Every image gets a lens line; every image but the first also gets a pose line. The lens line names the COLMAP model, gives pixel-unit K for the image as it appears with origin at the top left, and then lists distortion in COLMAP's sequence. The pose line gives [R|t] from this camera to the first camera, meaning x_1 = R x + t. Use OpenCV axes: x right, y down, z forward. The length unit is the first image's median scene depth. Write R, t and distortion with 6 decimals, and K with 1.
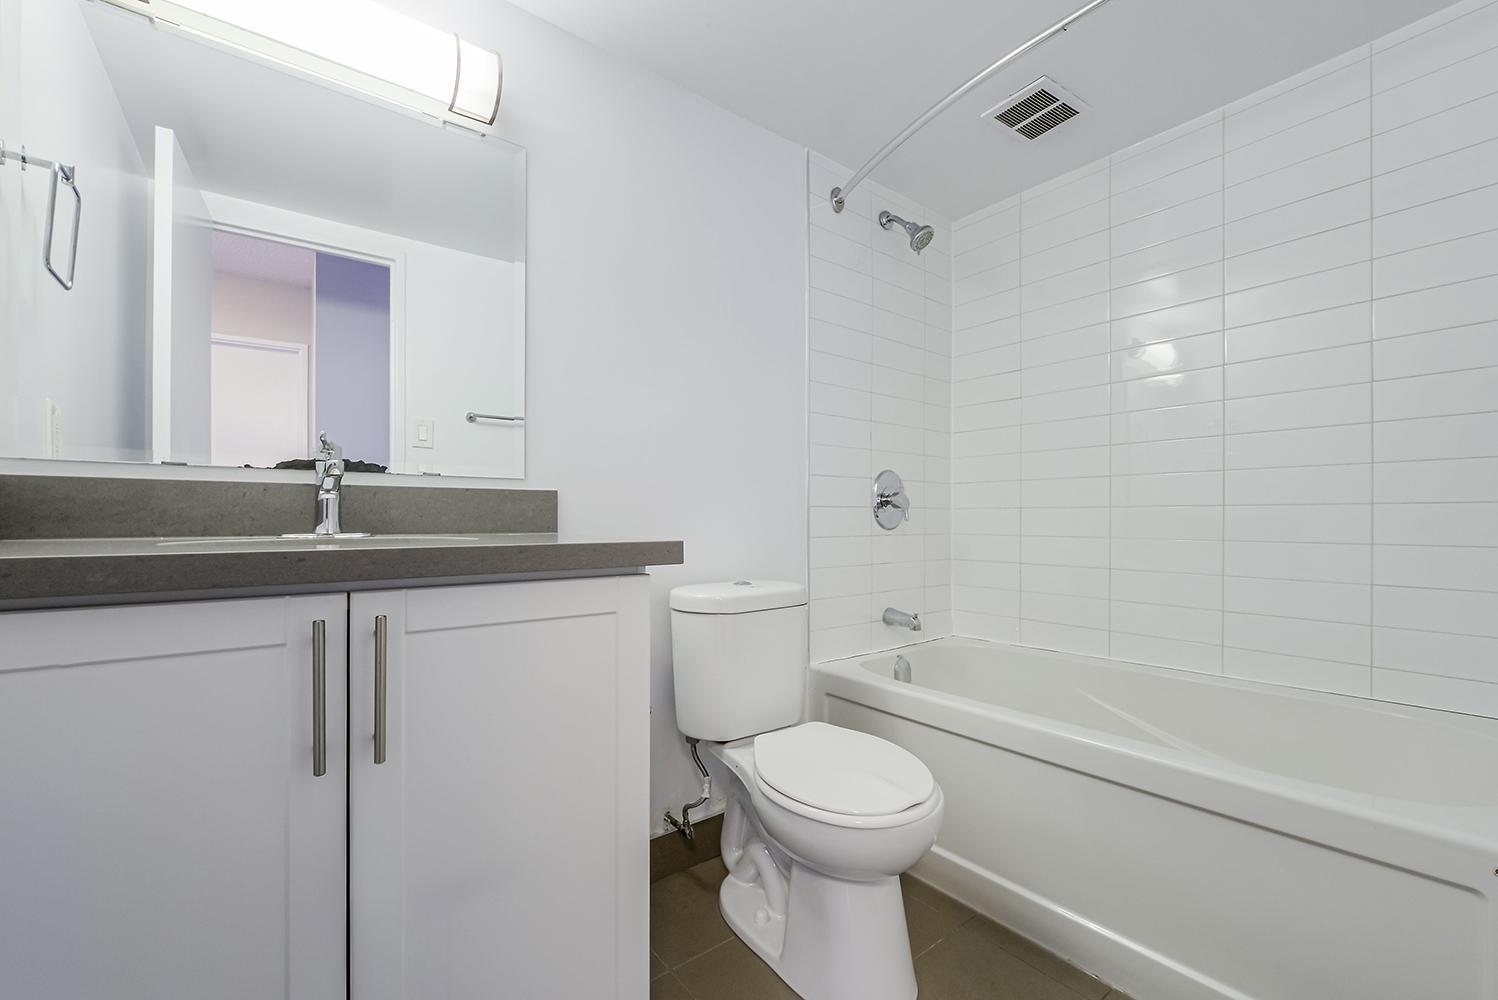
lens RADIAL K [[595.9, 0, 749.1], [0, 595.9, 510.3], [0, 0, 1]] dist [-0.001797, -0.000046]
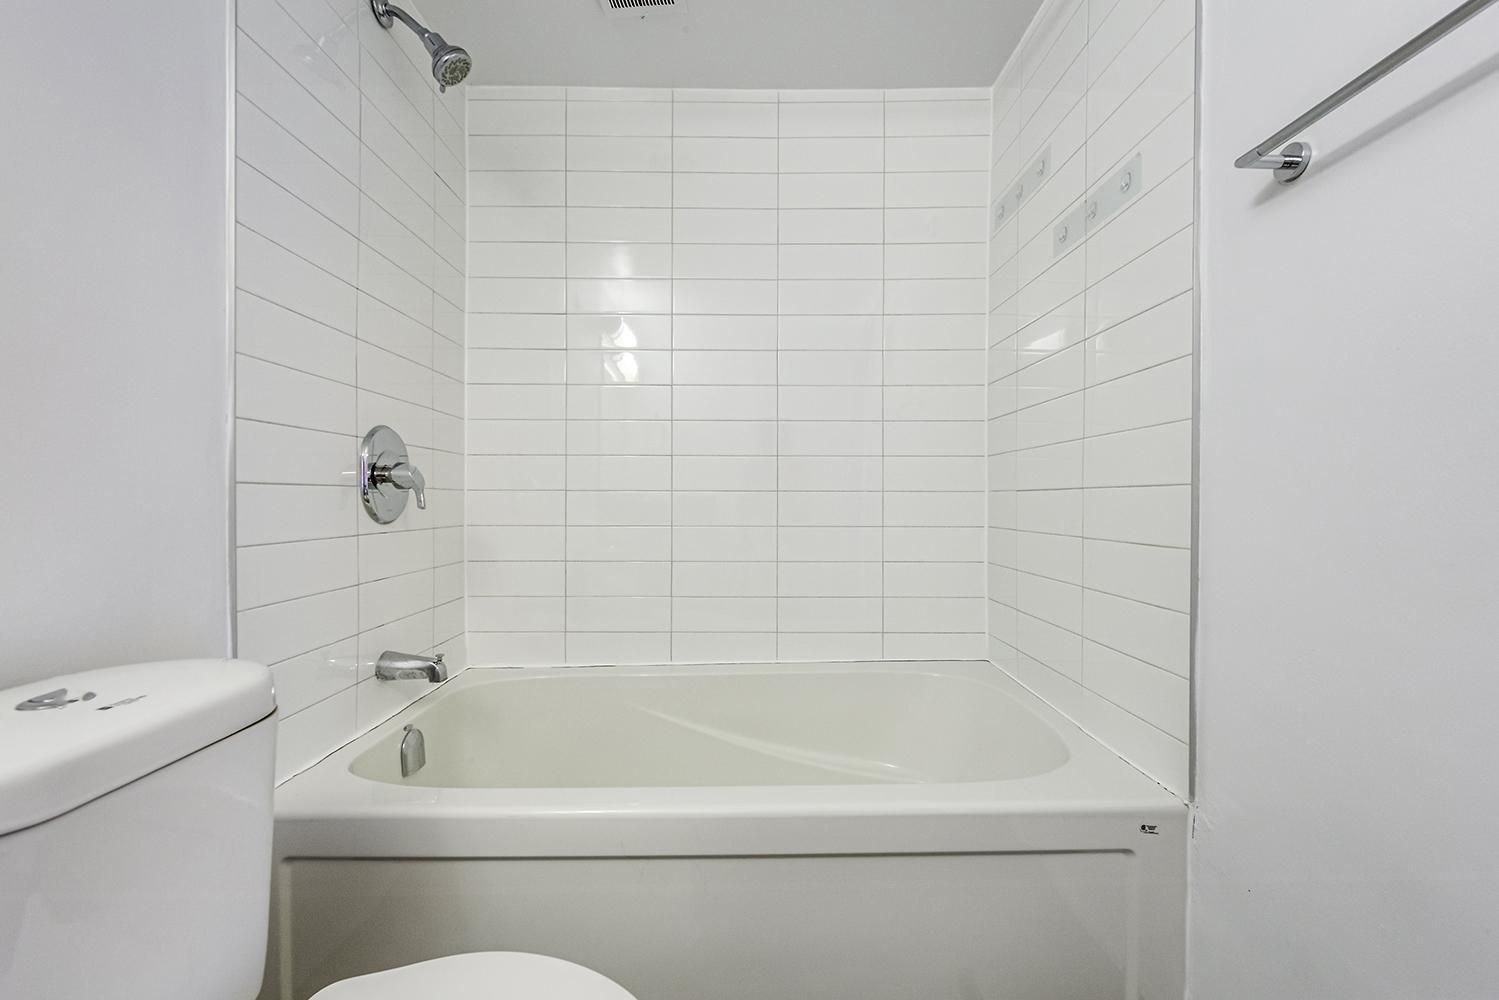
lens RADIAL K [[596.3, 0, 735.2], [0, 596.3, 500.1], [0, 0, 1]] dist [-0.001797, -0.000046]
pose [[0.610693, -0.000719, 0.791867, -0.029331], [-0.010700, 0.999901, 0.009159, -0.000673], [-0.791795, -0.014066, 0.610624, 0.352366]]
